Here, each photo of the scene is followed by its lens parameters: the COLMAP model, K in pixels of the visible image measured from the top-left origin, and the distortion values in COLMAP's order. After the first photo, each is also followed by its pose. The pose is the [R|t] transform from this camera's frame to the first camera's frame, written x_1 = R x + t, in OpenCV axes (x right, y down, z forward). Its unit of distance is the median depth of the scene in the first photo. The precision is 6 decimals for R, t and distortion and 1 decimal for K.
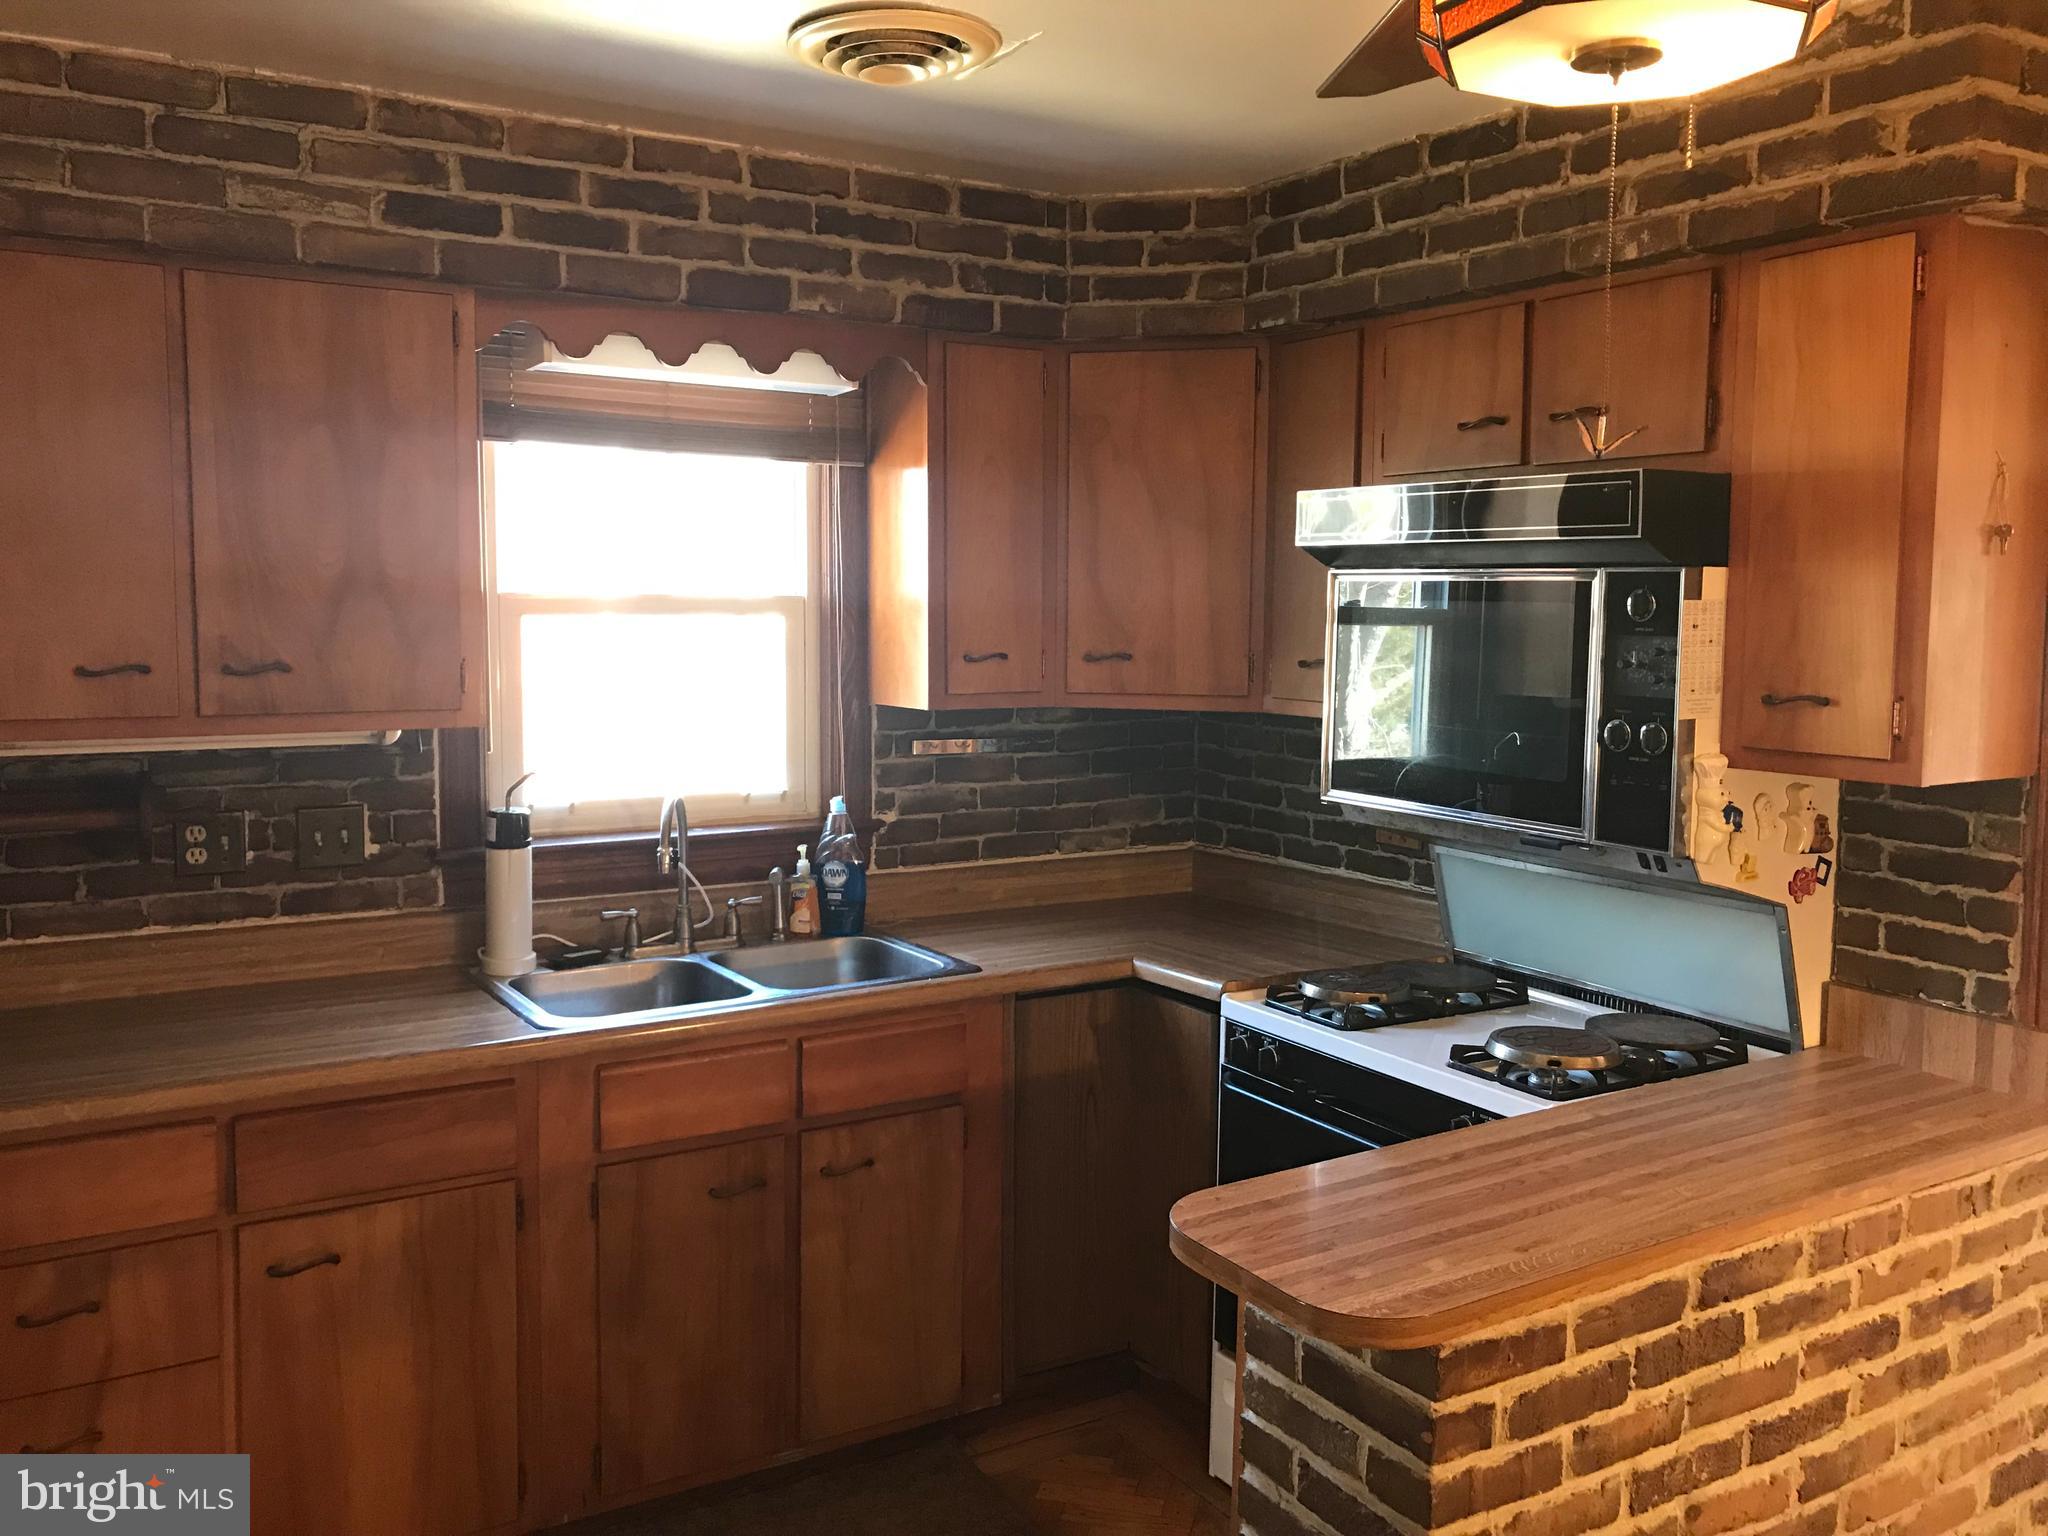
lens RADIAL K [[1683.4, 0, 1019.5], [0, 1683.4, 758.9], [0, 0, 1]] dist [0.005312, -0.002530]
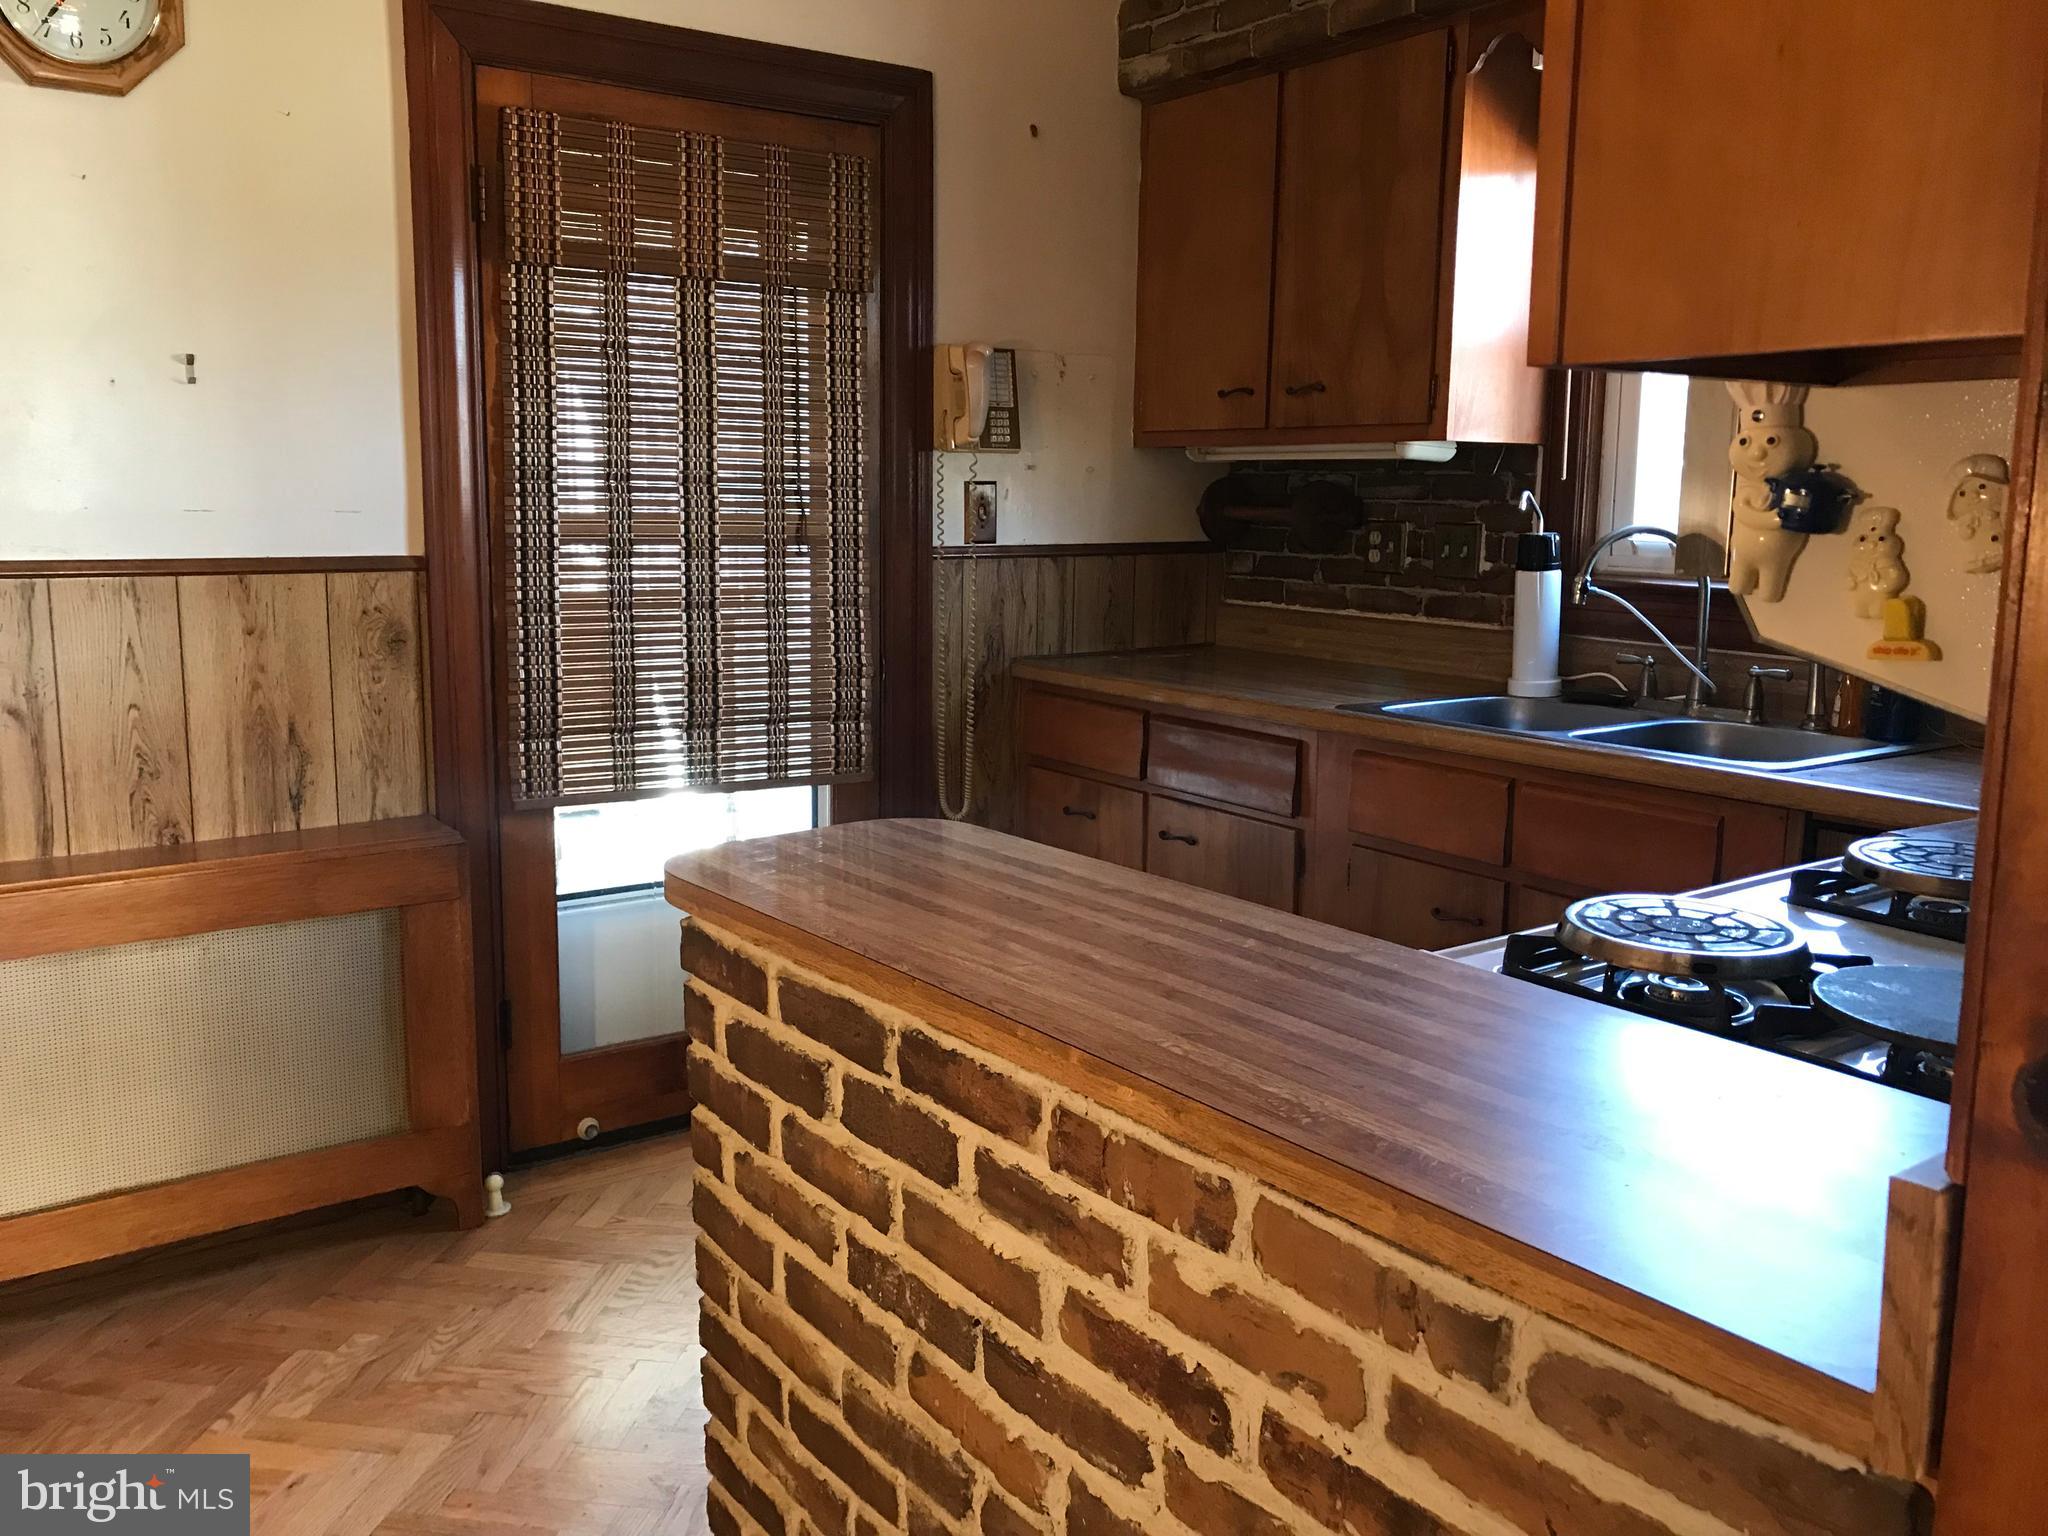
lens RADIAL K [[1683.4, 0, 1019.9], [0, 1683.4, 771.5], [0, 0, 1]] dist [0.005312, -0.002530]
pose [[0.073147, 0.161066, -0.984229, 0.998516], [-0.100489, 0.983041, 0.153403, 0.067072], [0.992246, 0.087683, 0.088092, 0.874641]]
